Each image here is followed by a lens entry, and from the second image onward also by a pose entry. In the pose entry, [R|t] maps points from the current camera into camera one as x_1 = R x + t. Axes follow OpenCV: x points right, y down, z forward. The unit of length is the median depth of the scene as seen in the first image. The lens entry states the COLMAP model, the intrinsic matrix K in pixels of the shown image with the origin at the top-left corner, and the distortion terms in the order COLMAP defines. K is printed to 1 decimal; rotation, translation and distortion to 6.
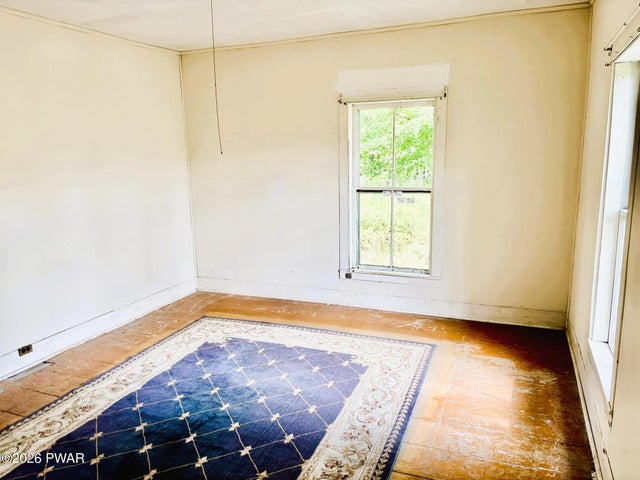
lens RADIAL K [[483.7, 0, 320.6], [0, 483.7, 240.3], [0, 0, 1]] dist [0.062387, -0.063163]
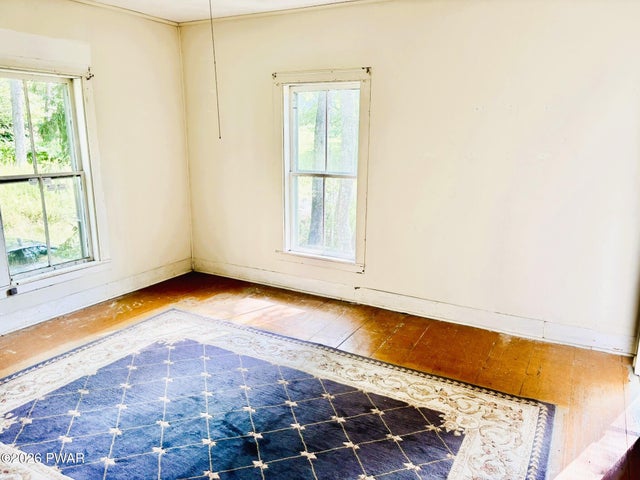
lens RADIAL K [[483.7, 0, 319.7], [0, 483.7, 239.9], [0, 0, 1]] dist [0.062387, -0.063163]
pose [[0.123080, -0.200128, 0.972008, -0.813005], [0.162841, 0.970252, 0.179147, -0.088264], [-0.978945, 0.136233, 0.152008, 0.497328]]
